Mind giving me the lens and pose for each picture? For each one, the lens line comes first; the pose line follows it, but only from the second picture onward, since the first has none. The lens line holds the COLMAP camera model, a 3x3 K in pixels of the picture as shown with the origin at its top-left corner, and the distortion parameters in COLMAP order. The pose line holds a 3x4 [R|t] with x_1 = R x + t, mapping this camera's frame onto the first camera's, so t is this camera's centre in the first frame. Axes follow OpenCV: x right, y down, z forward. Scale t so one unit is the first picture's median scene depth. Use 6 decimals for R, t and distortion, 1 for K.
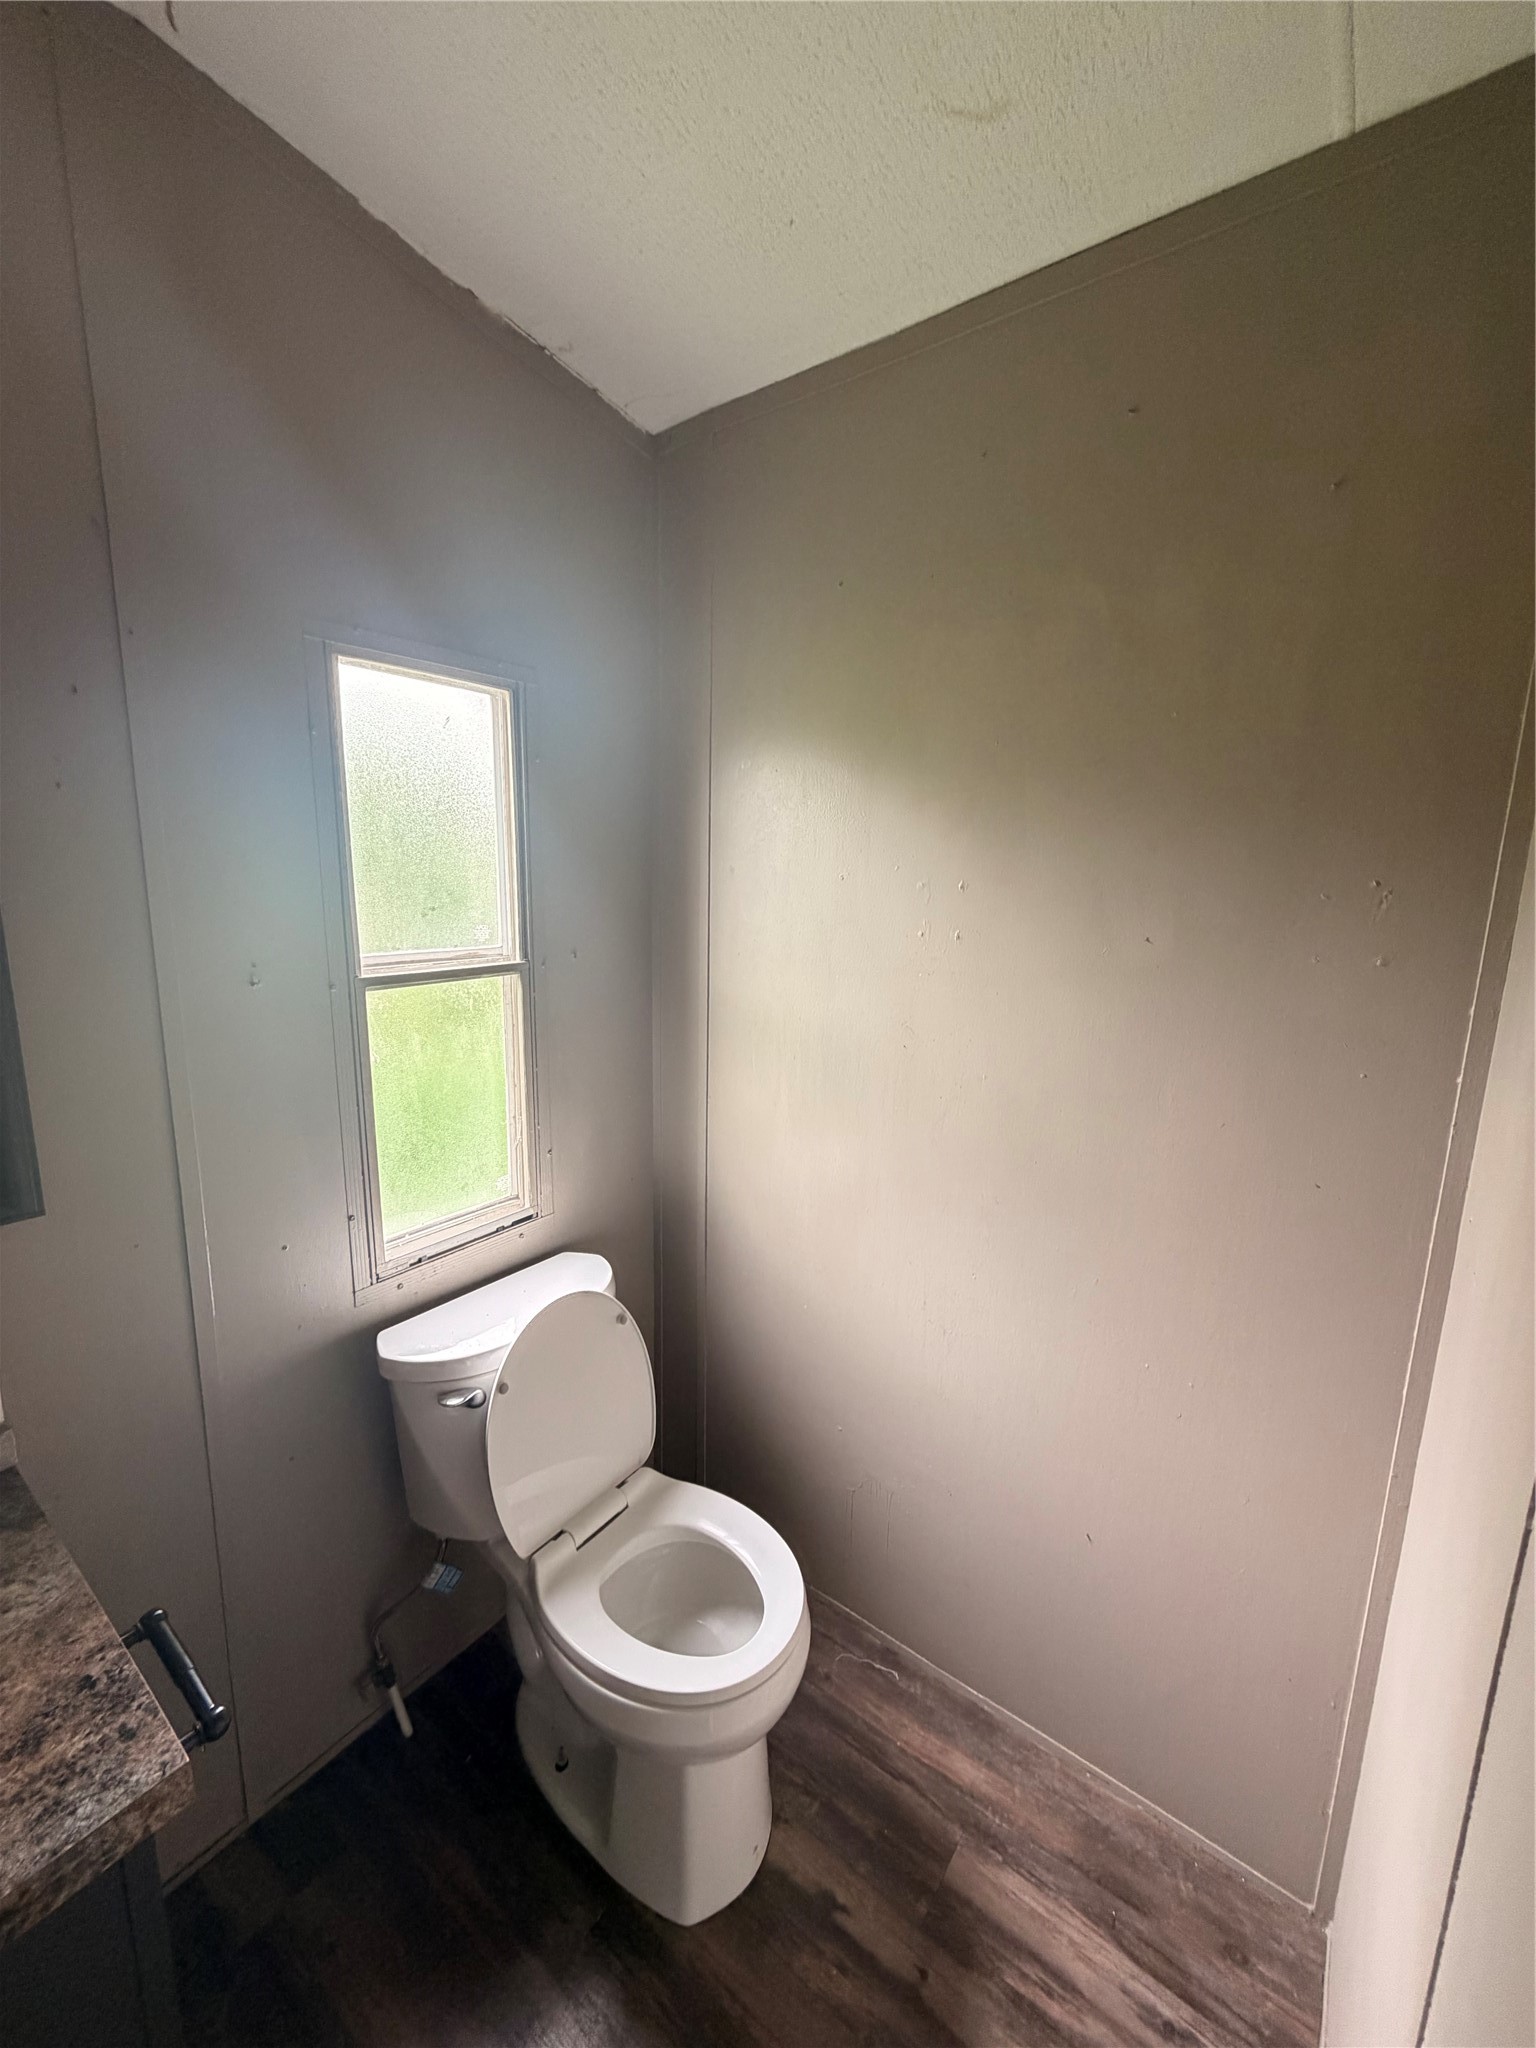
lens RADIAL K [[815.8, 0, 765.2], [0, 815.8, 1022.0], [0, 0, 1]] dist [0.000389, 0.000042]
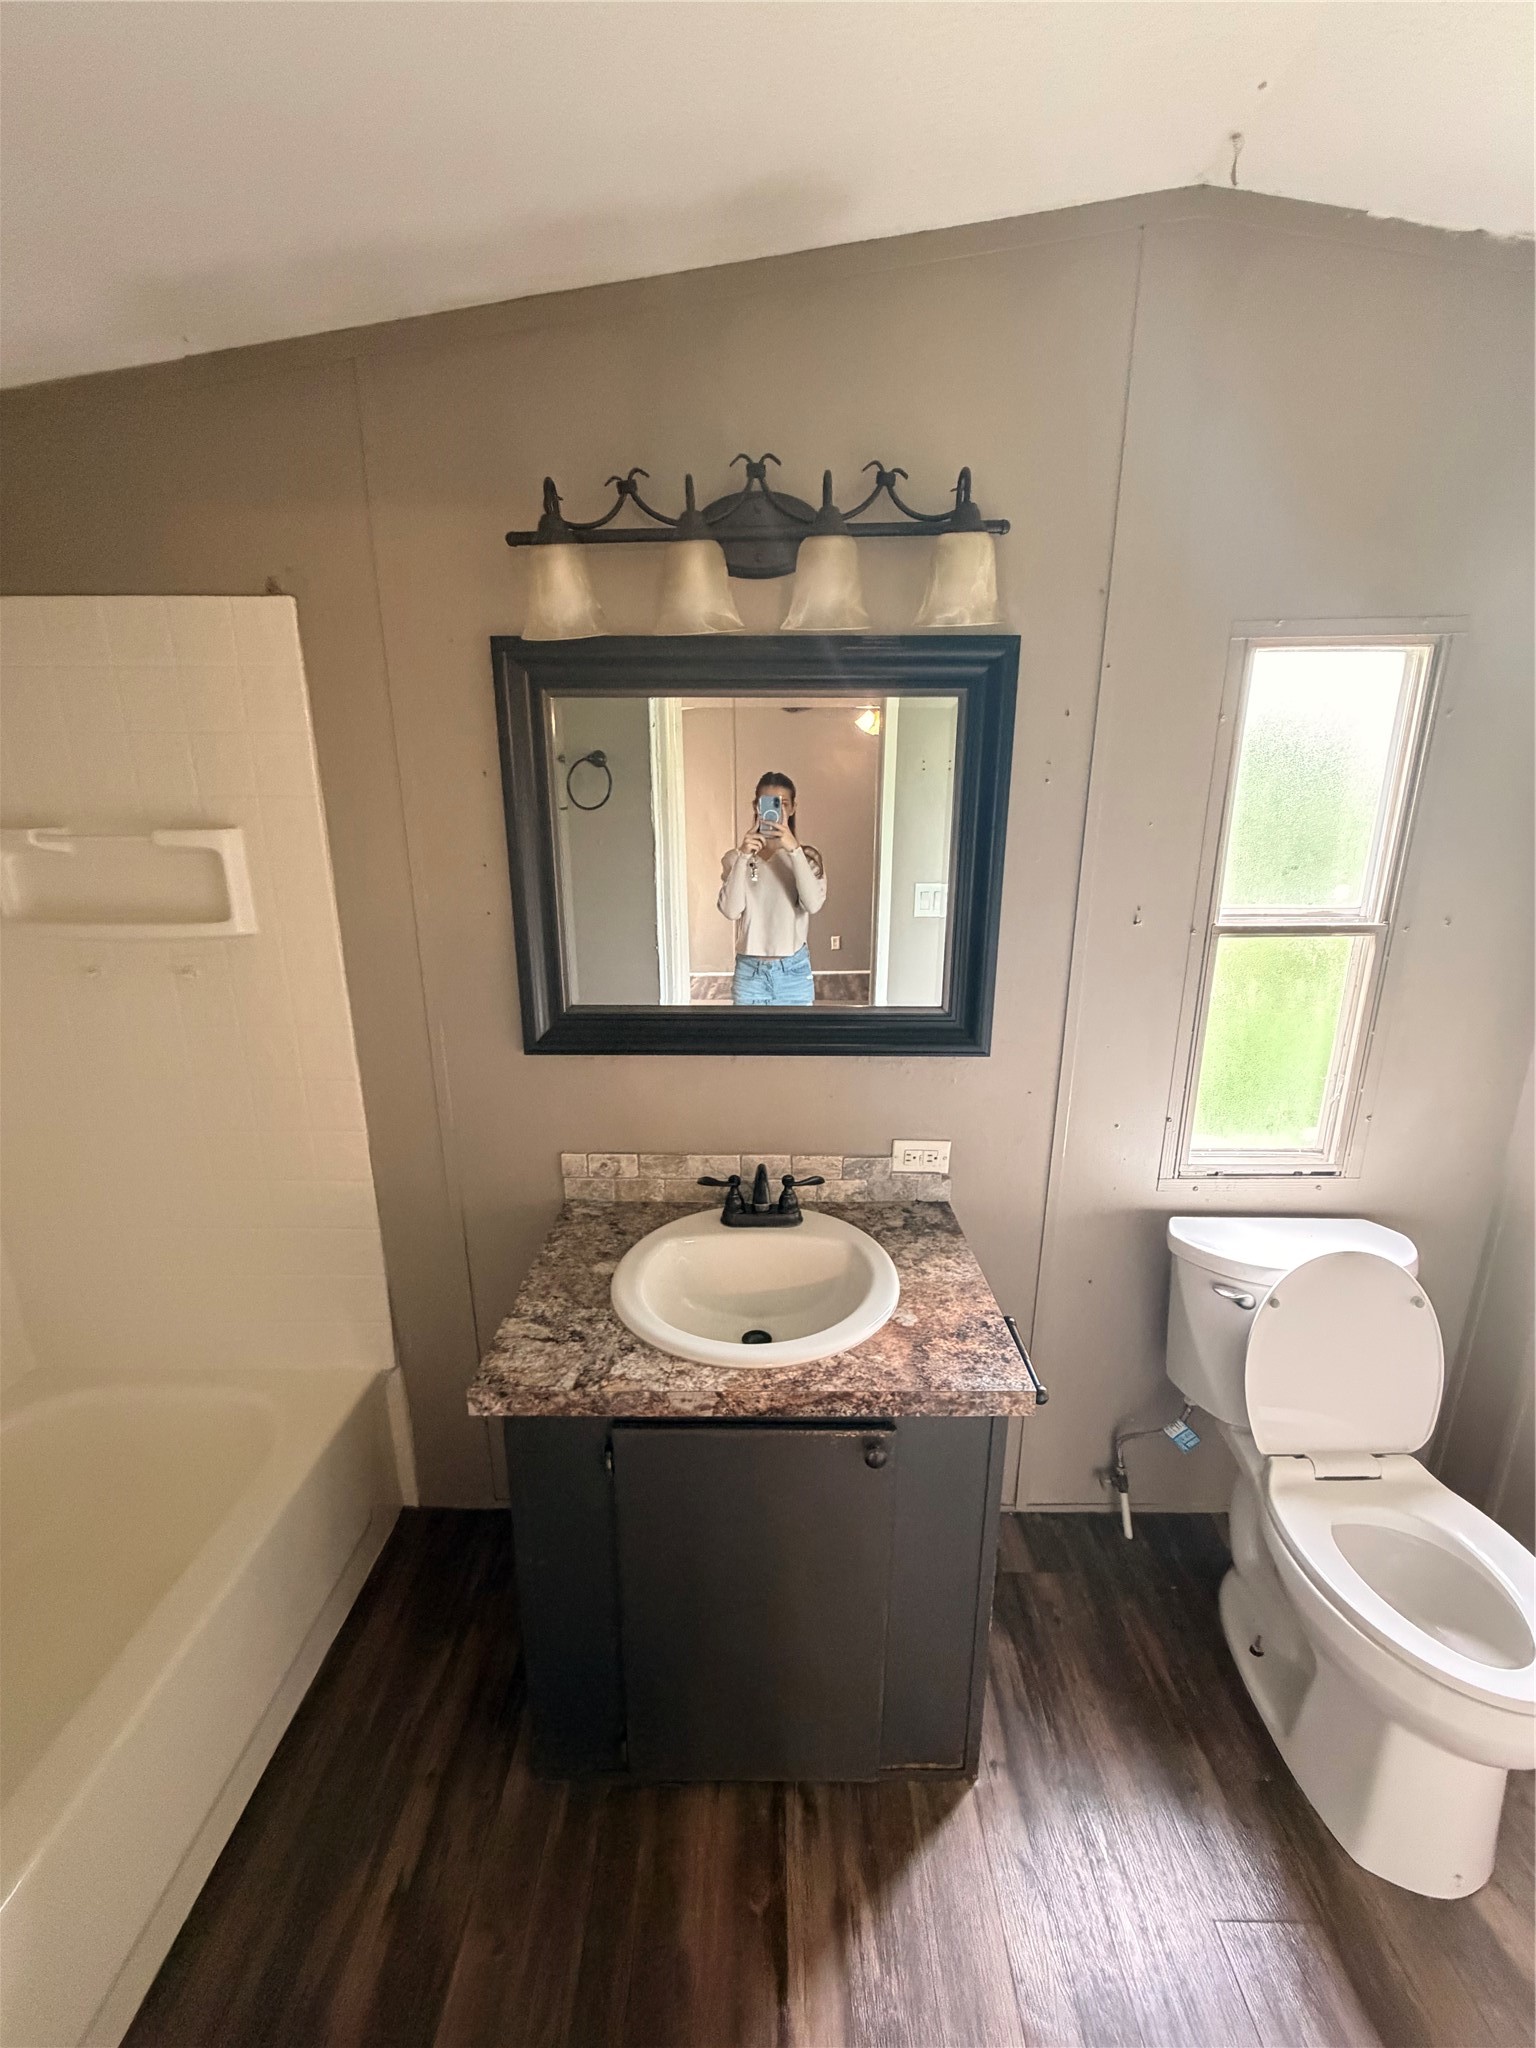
lens RADIAL K [[815.8, 0, 765.2], [0, 815.8, 1022.0], [0, 0, 1]] dist [0.000389, 0.000042]
pose [[0.600533, 0.185447, -0.777798, 0.052102], [-0.132551, 0.982364, 0.131879, 0.012962], [0.788537, 0.023900, 0.614522, -0.220199]]
